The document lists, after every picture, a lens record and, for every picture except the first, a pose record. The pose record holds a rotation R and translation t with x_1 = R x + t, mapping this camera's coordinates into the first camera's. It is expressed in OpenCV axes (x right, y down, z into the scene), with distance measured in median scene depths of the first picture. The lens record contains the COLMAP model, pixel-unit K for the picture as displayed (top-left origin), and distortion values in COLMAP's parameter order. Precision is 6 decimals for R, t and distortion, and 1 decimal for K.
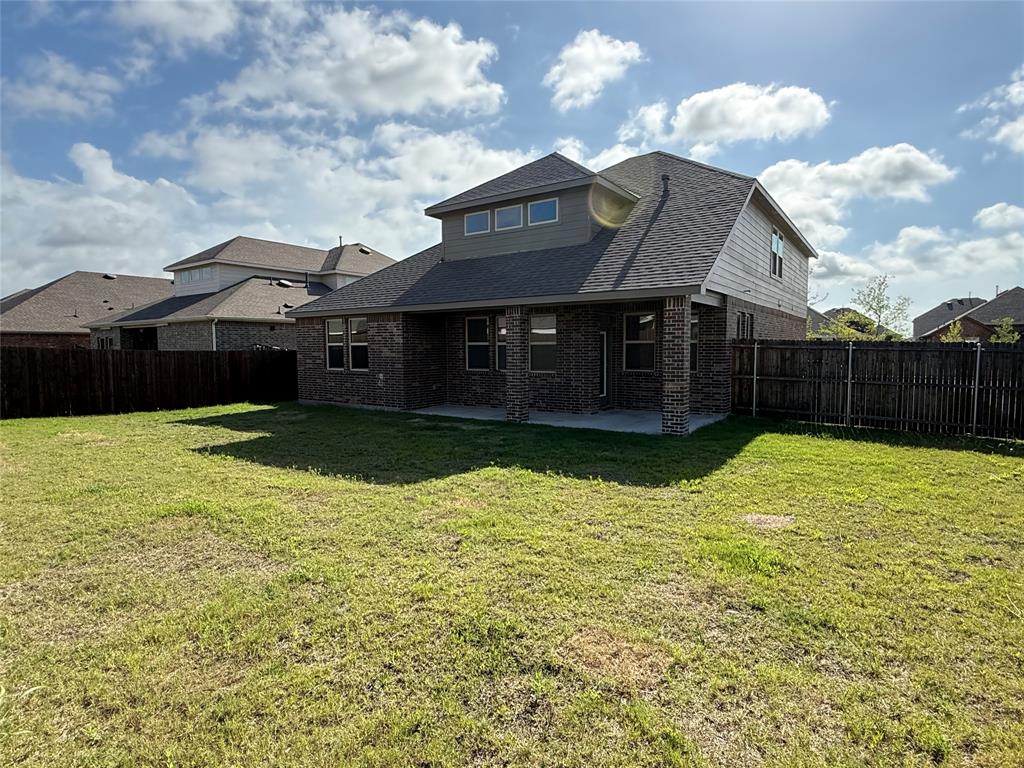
lens RADIAL K [[536.4, 0, 512.0], [0, 536.4, 384.0], [0, 0, 1]] dist [-0.030294, 0.000046]
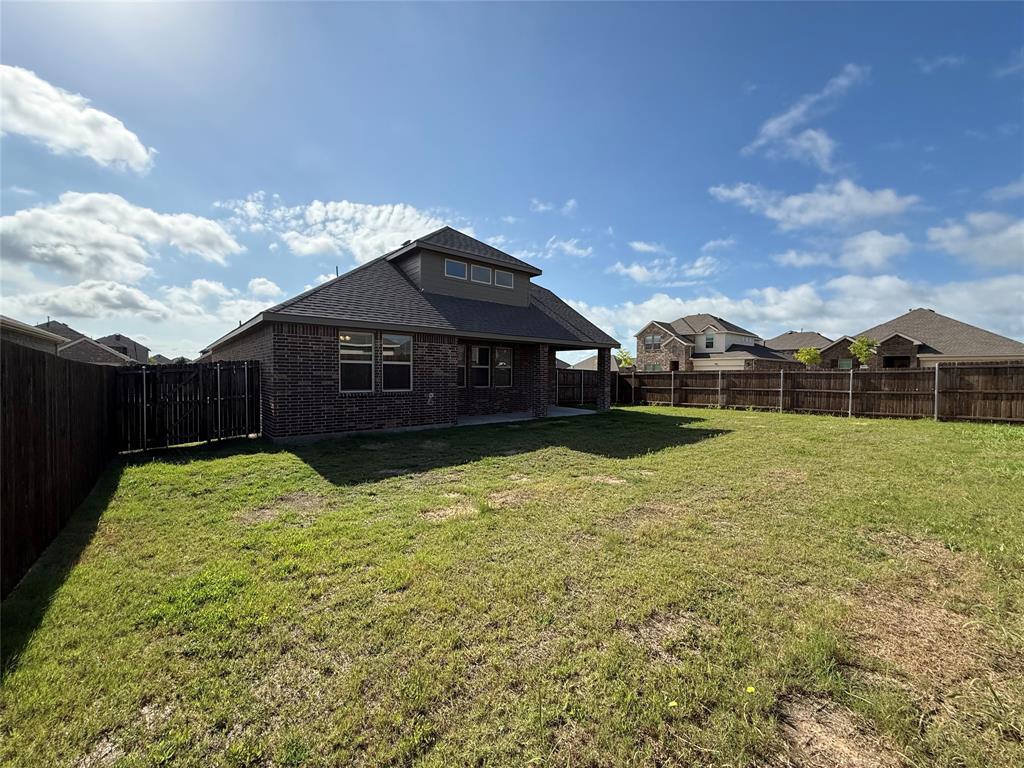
lens RADIAL K [[406.6, 0, 512.0], [0, 406.6, 384.0], [0, 0, 1]] dist [-0.002104, -0.000199]
pose [[0.251451, -0.017419, 0.967713, -0.878710], [0.056721, 0.998385, 0.003233, -0.027642], [-0.966207, 0.054077, 0.252033, 0.599592]]
